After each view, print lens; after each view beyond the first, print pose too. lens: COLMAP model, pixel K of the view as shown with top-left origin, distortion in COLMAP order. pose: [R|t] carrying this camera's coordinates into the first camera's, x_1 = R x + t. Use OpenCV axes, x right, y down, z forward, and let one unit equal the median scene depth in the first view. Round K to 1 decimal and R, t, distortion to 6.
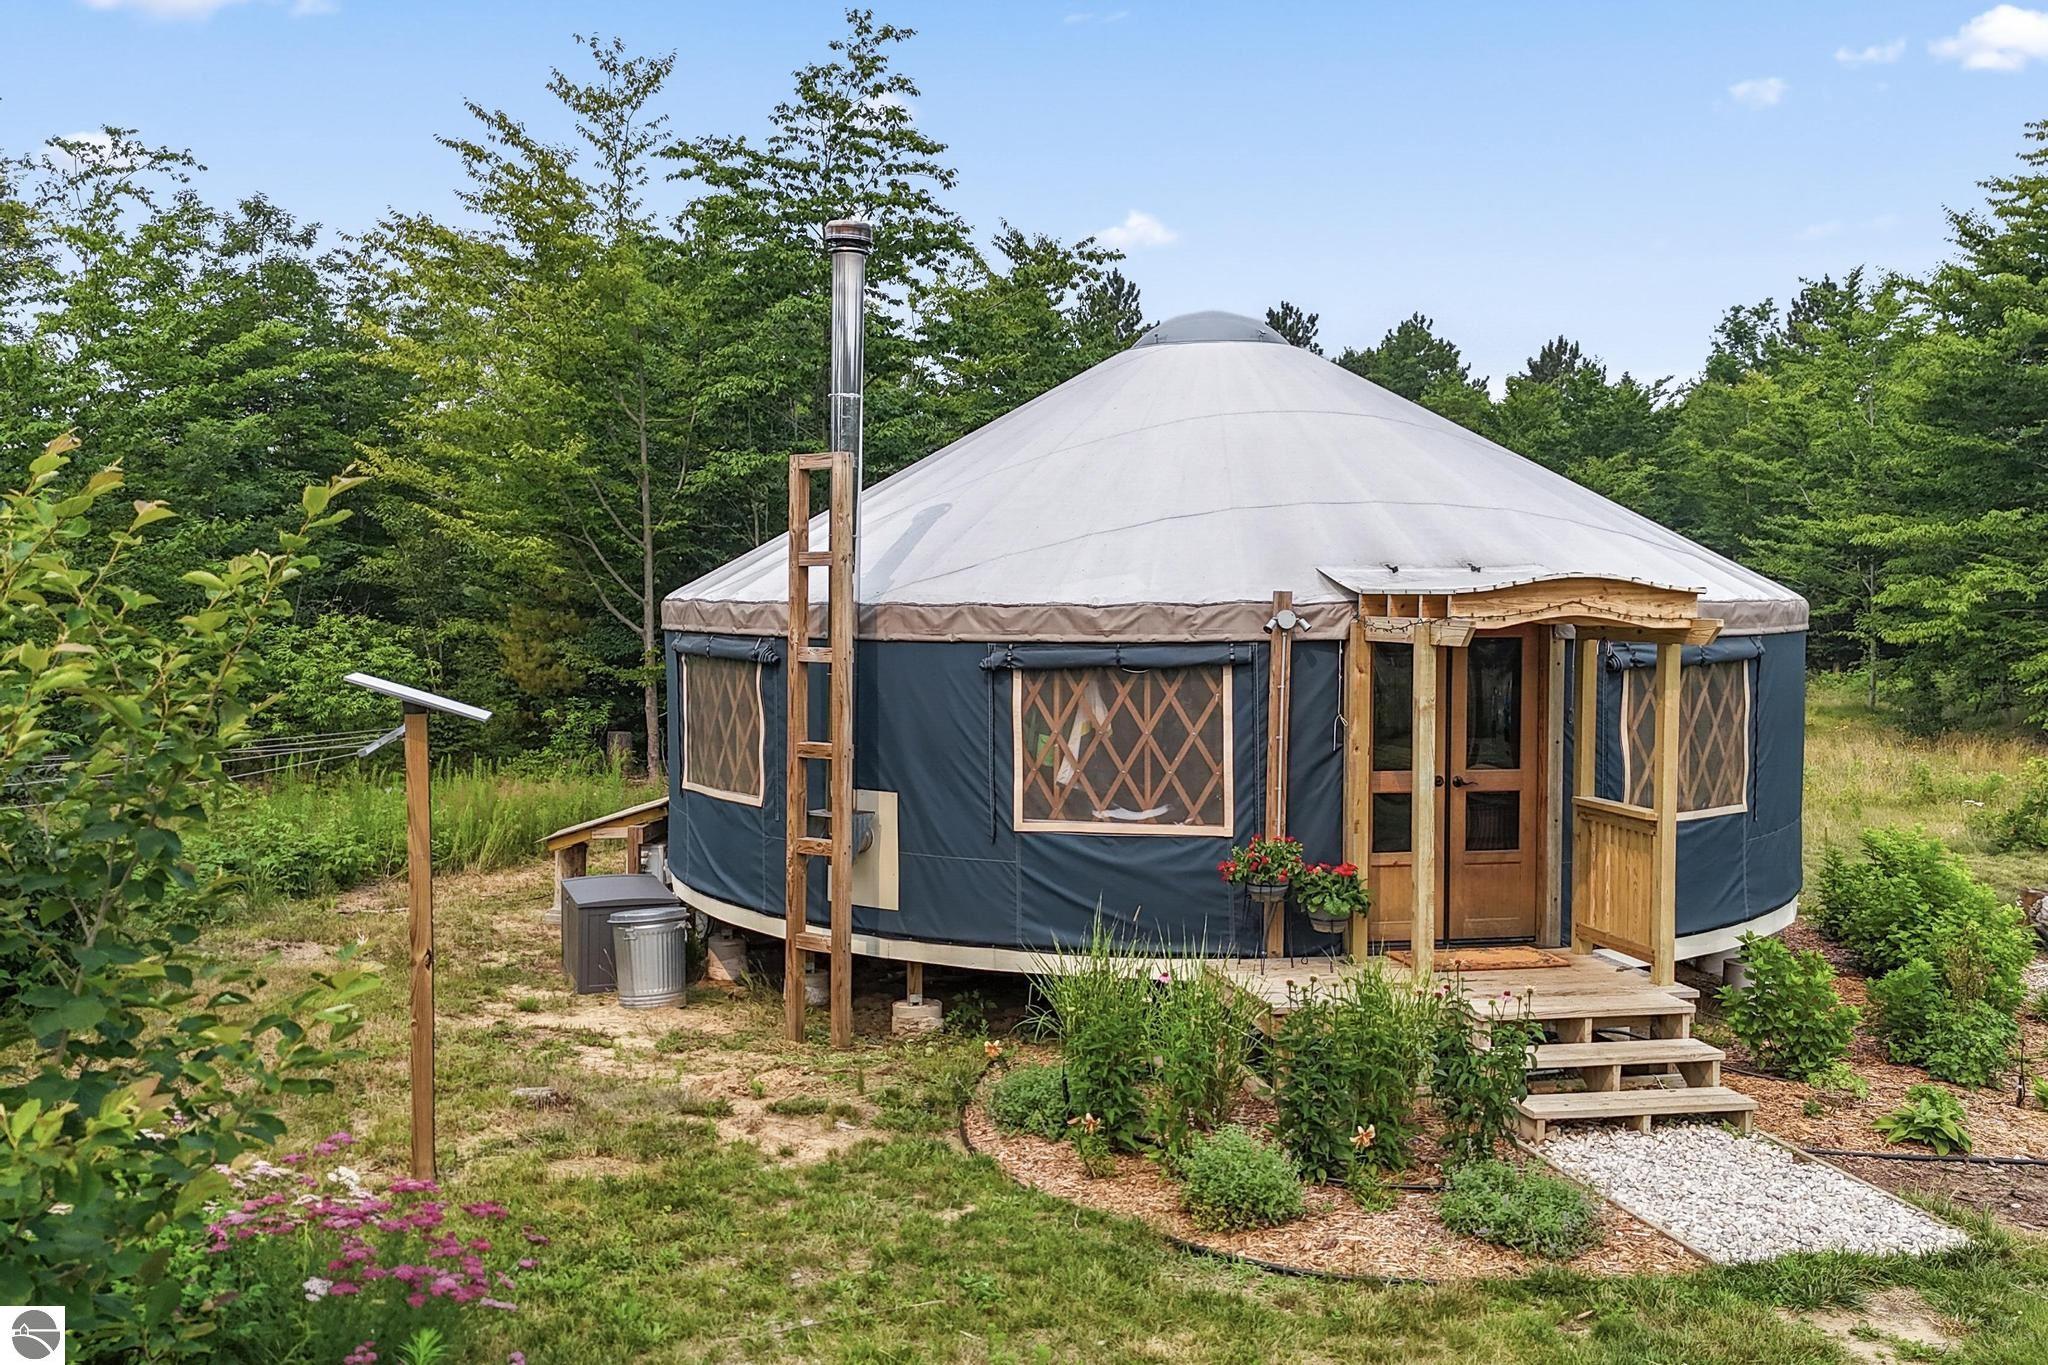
lens RADIAL K [[1859.1, 0, 1024.0], [0, 1859.1, 682.5], [0, 0, 1]] dist [0.042067, 0.002705]
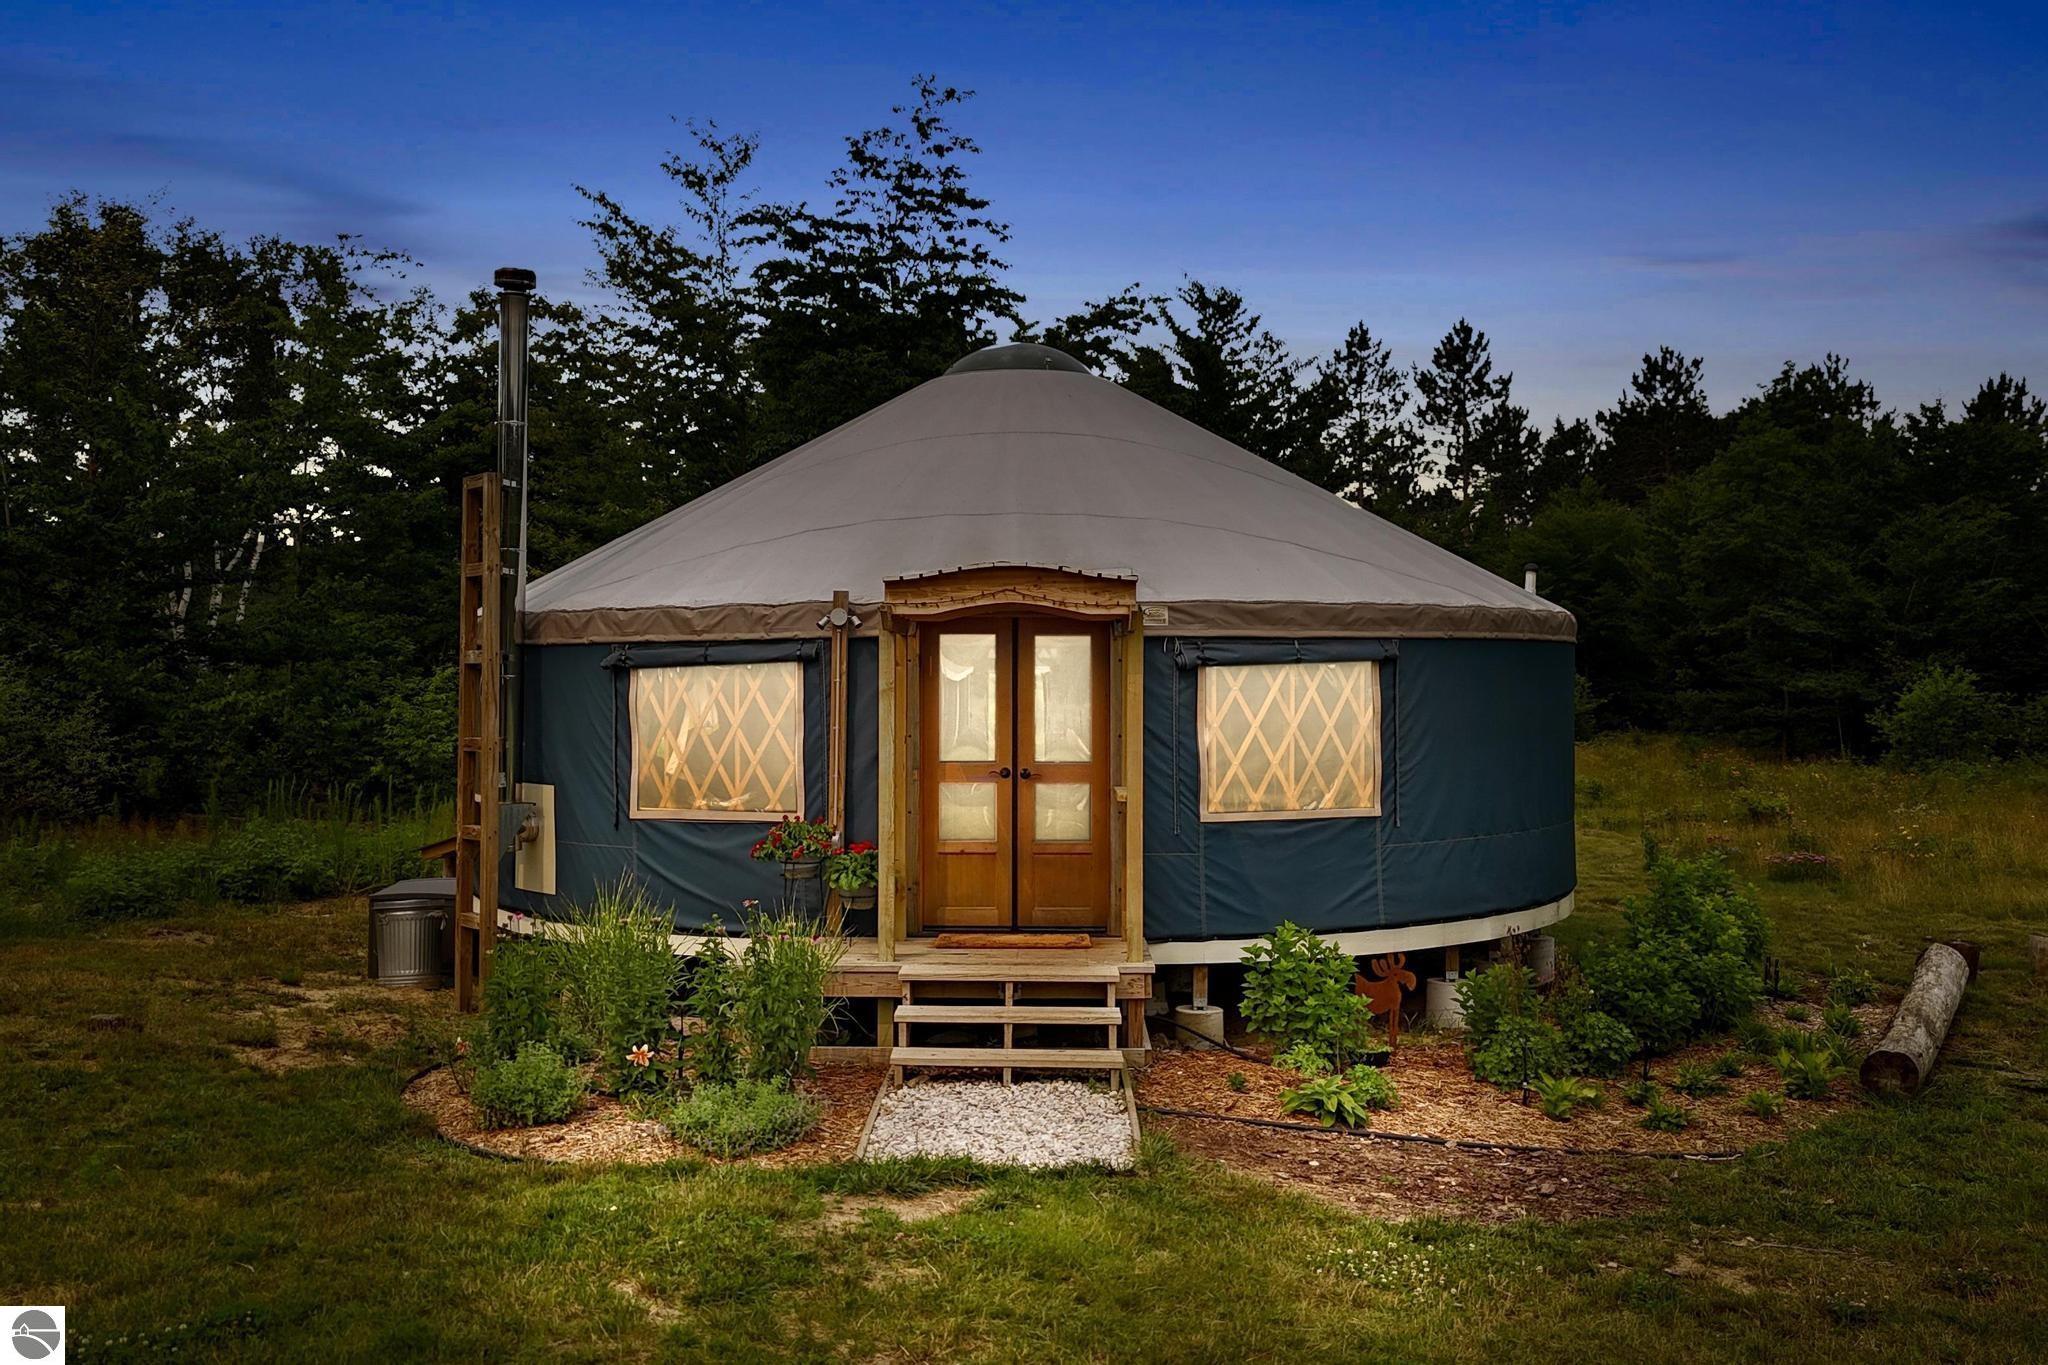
lens RADIAL K [[2019.9, 0, 1057.3], [0, 2019.9, 640.7], [0, 0, 1]] dist [0.085957, -0.010213]
pose [[0.974791, -0.007294, -0.223003, 0.496462], [-0.008328, 0.997580, -0.069034, 0.056014], [0.222967, 0.069151, 0.972370, -0.097014]]
